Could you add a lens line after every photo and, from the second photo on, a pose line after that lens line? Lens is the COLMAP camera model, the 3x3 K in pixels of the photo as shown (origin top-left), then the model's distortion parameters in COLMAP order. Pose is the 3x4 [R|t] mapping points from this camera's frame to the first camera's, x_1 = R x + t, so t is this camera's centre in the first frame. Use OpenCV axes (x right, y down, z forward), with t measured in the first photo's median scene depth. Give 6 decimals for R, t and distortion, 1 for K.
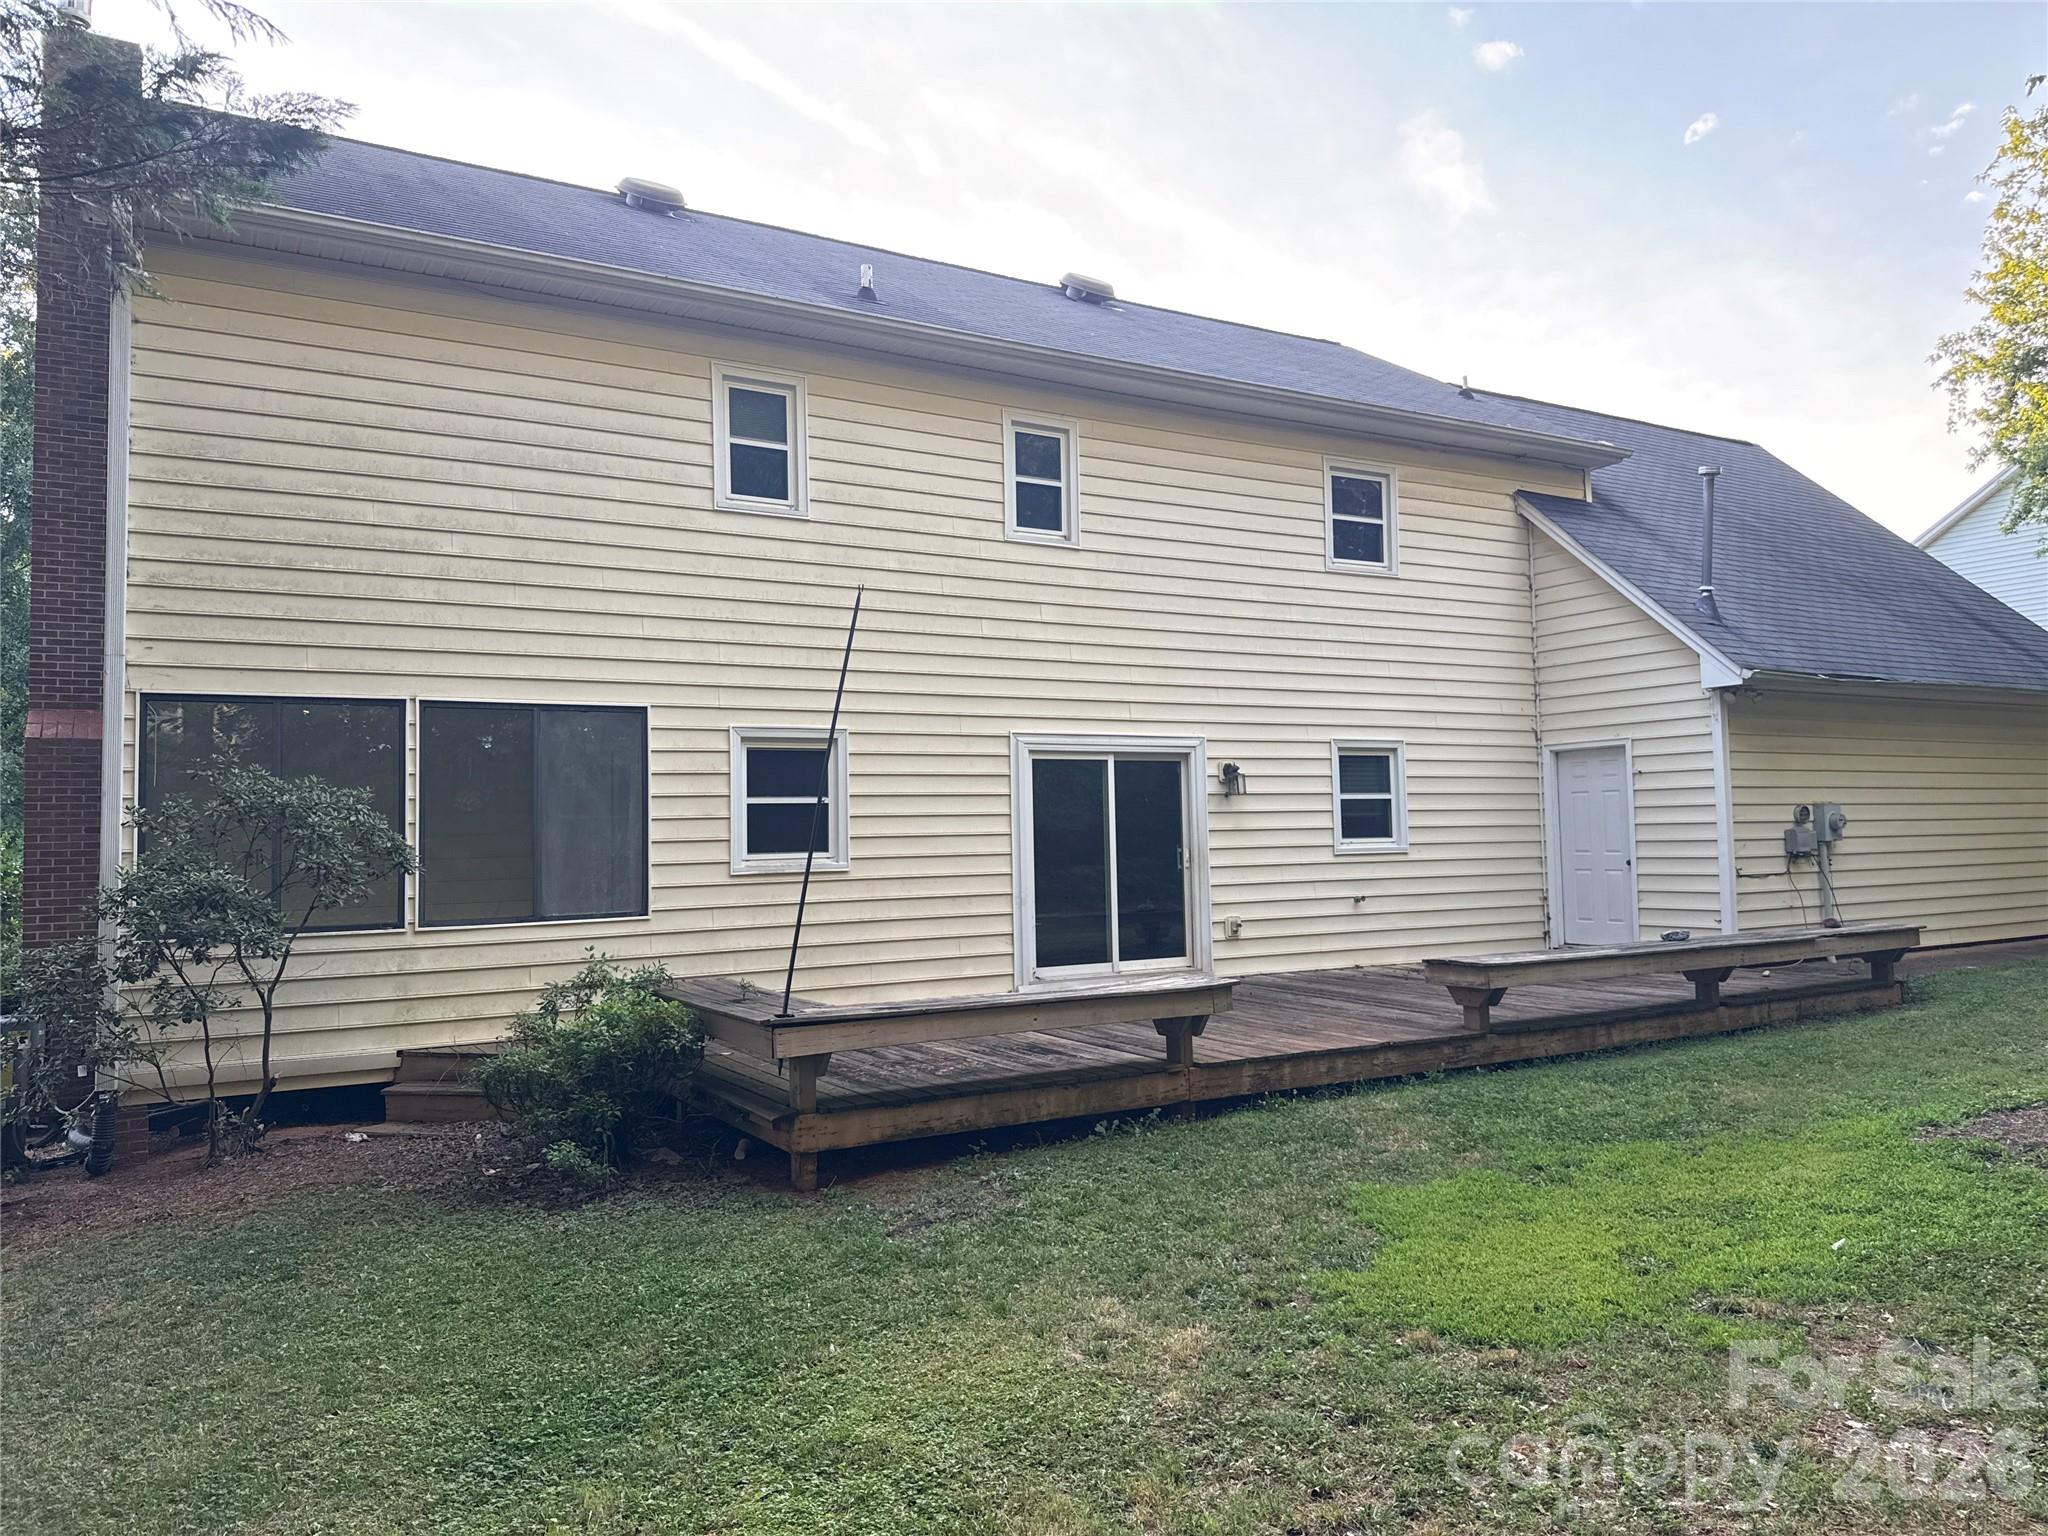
lens RADIAL K [[1537.4, 0, 949.6], [0, 1537.4, 760.0], [0, 0, 1]] dist [0.208622, -0.412164]
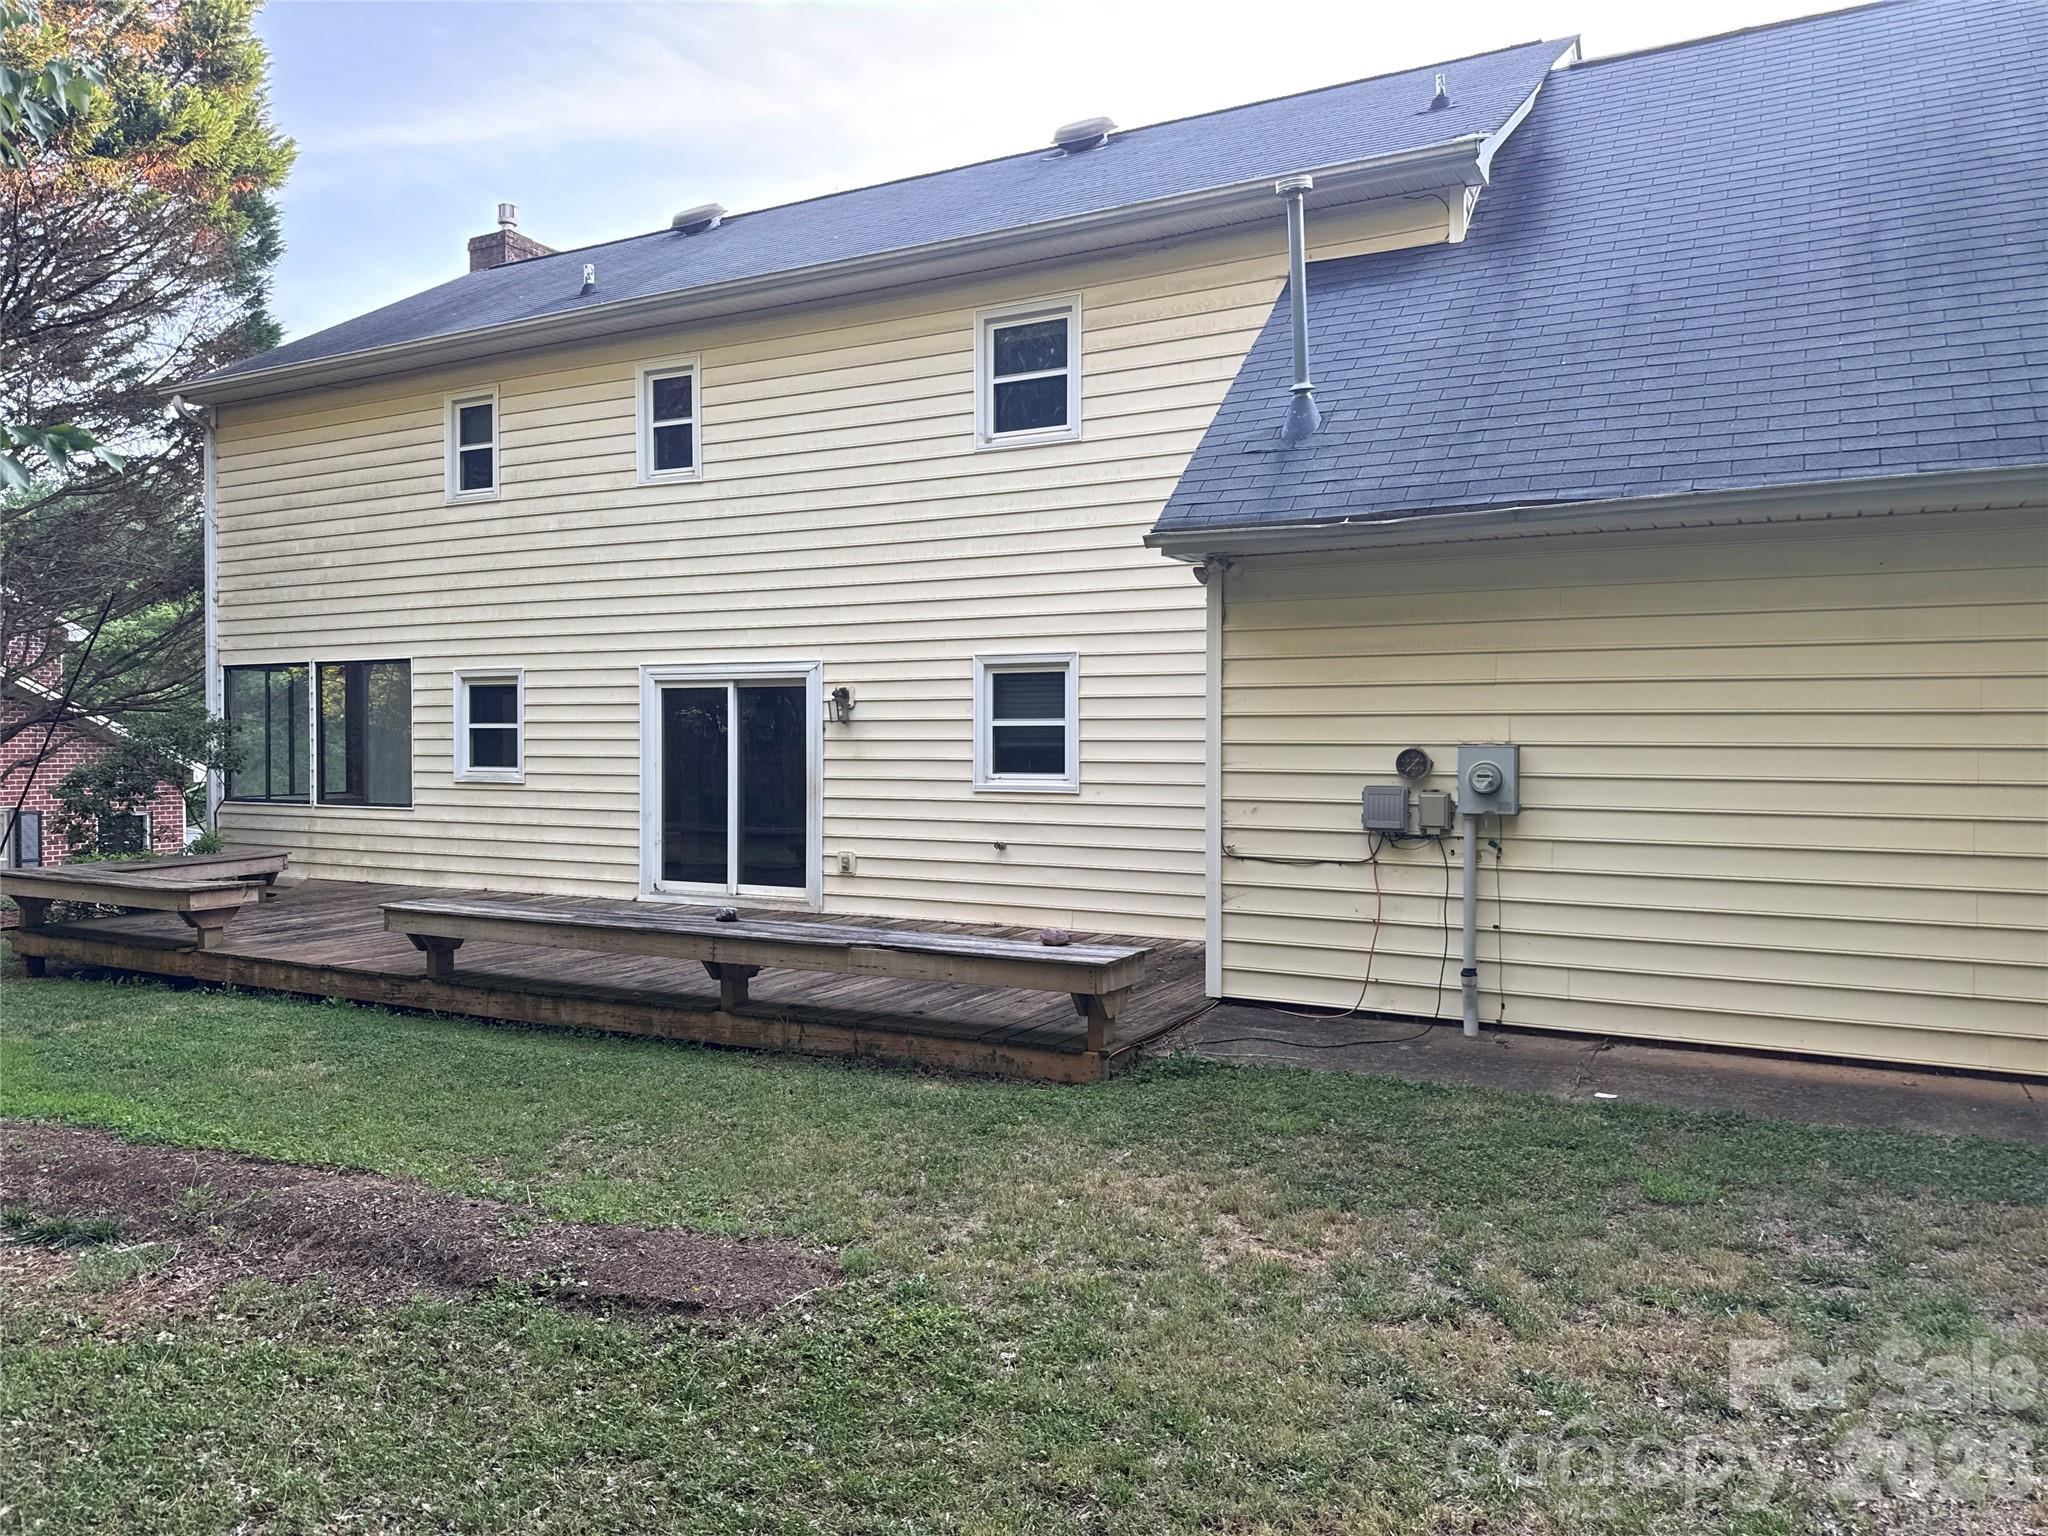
lens RADIAL K [[1448.8, 0, 1024.0], [0, 1448.8, 768.0], [0, 0, 1]] dist [0.145686, -0.282006]
pose [[0.489916, 0.039366, -0.870880, 1.039149], [0.033189, 0.997413, 0.063756, -0.001751], [0.871137, -0.060139, 0.487343, 0.699217]]
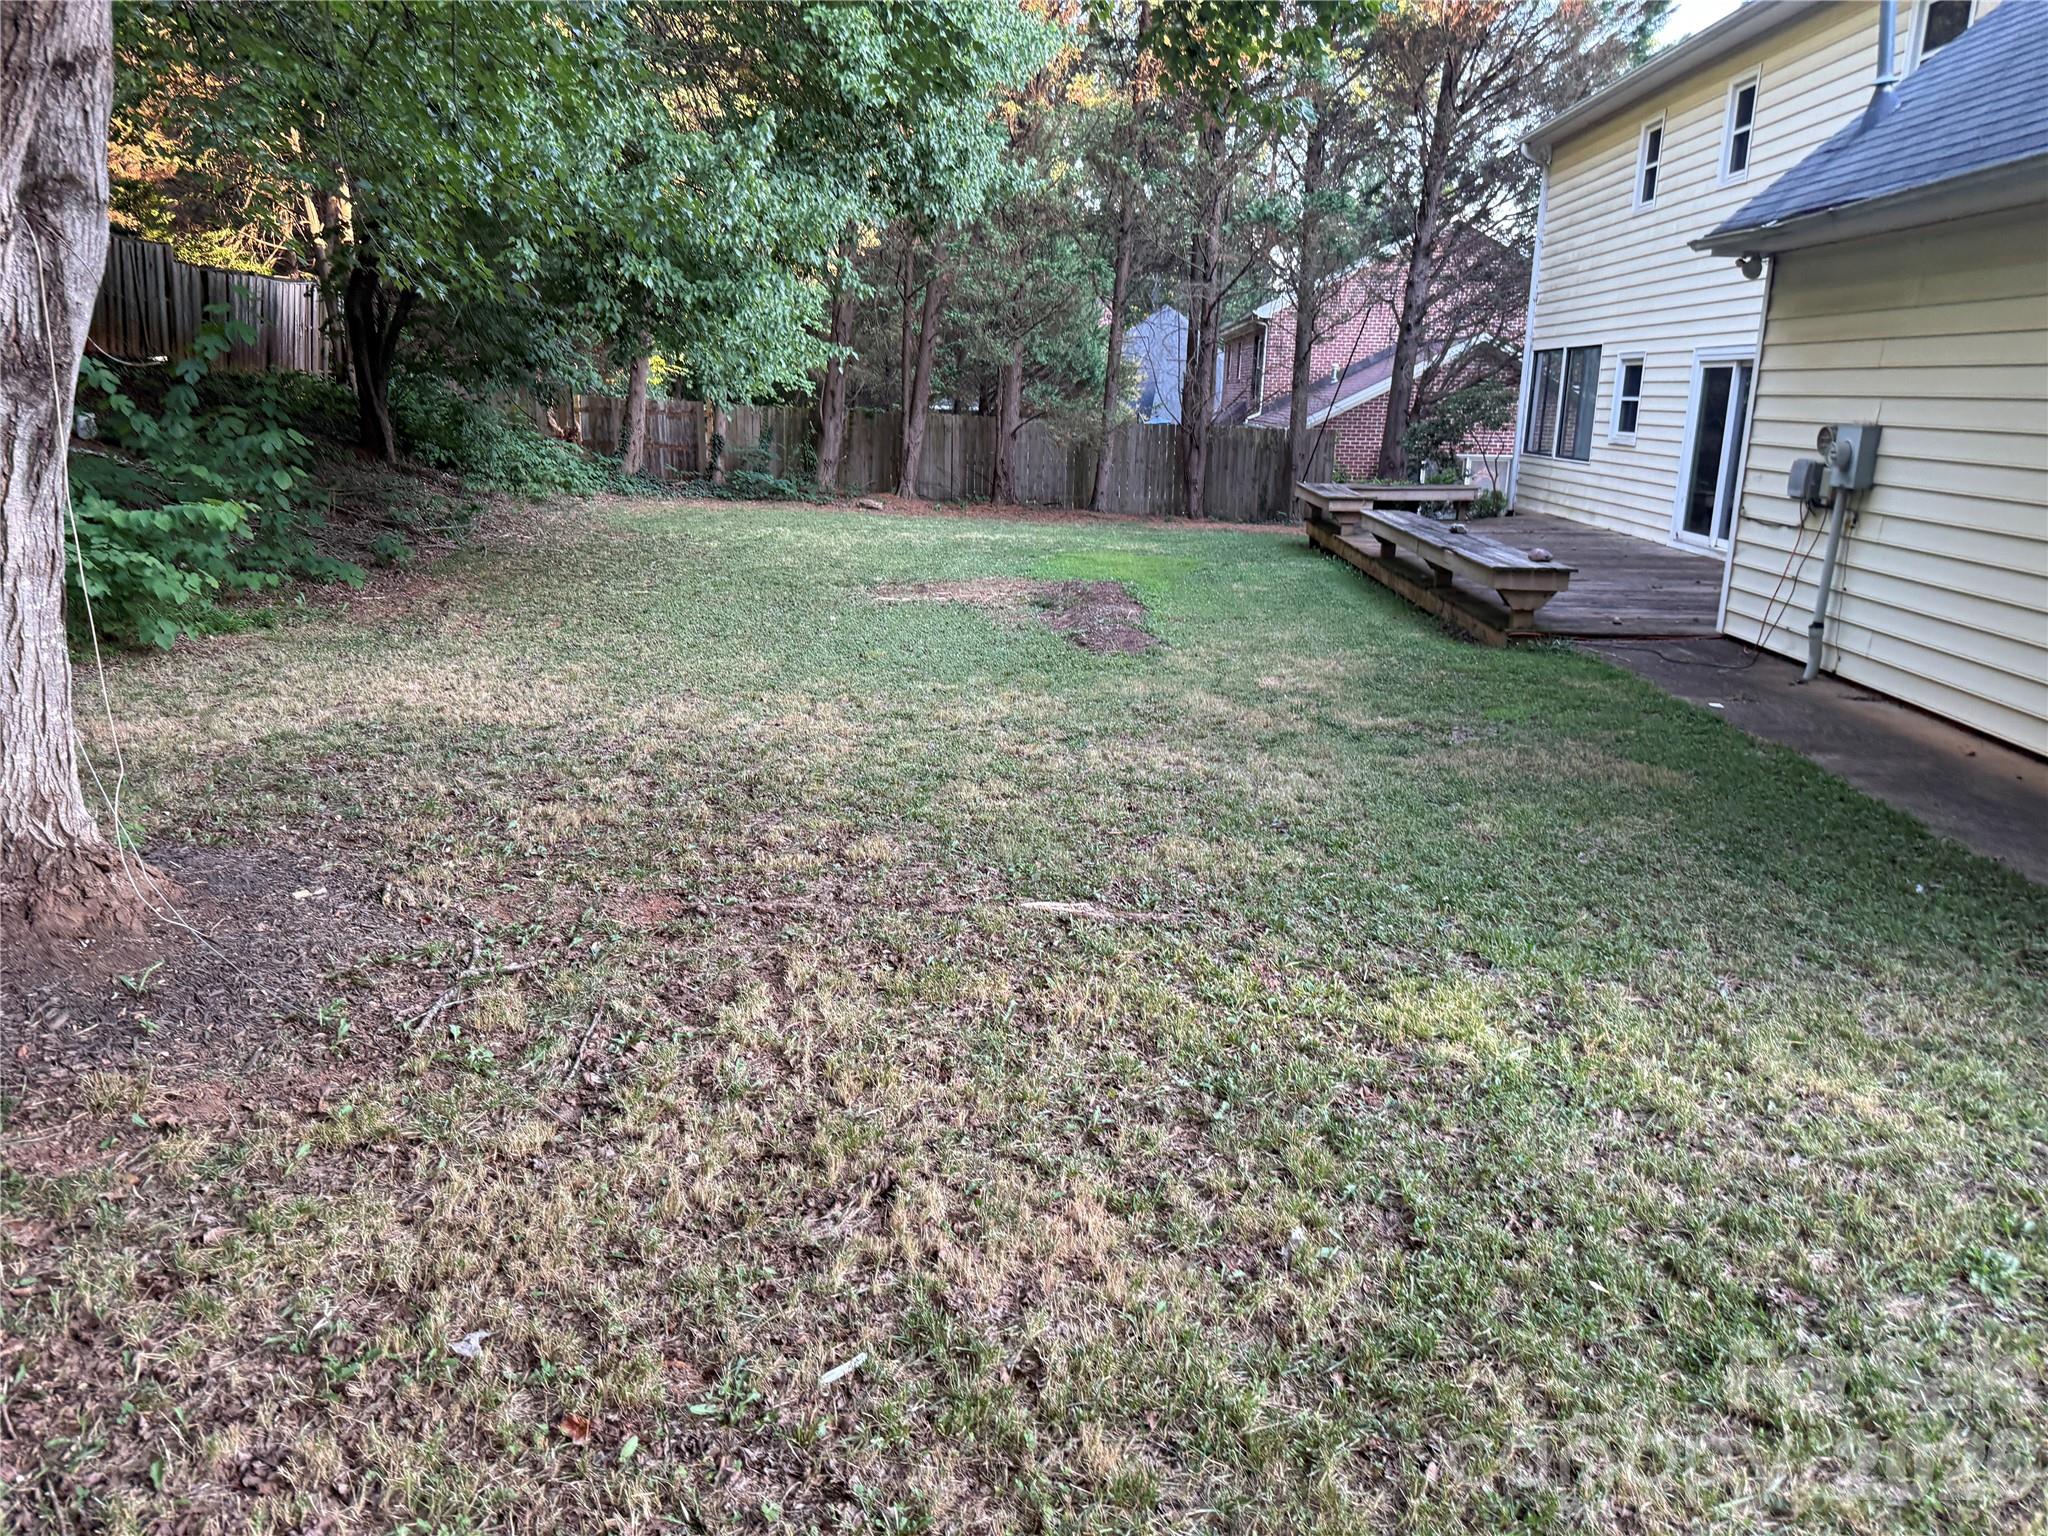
lens RADIAL K [[1459.5, 0, 1023.3], [0, 1459.5, 752.1], [0, 0, 1]] dist [0.031455, -0.059913]
pose [[-0.557738, 0.209733, -0.803082, 1.375647], [0.037654, 0.972946, 0.227943, 0.011071], [0.829163, 0.096893, -0.550546, 1.198919]]
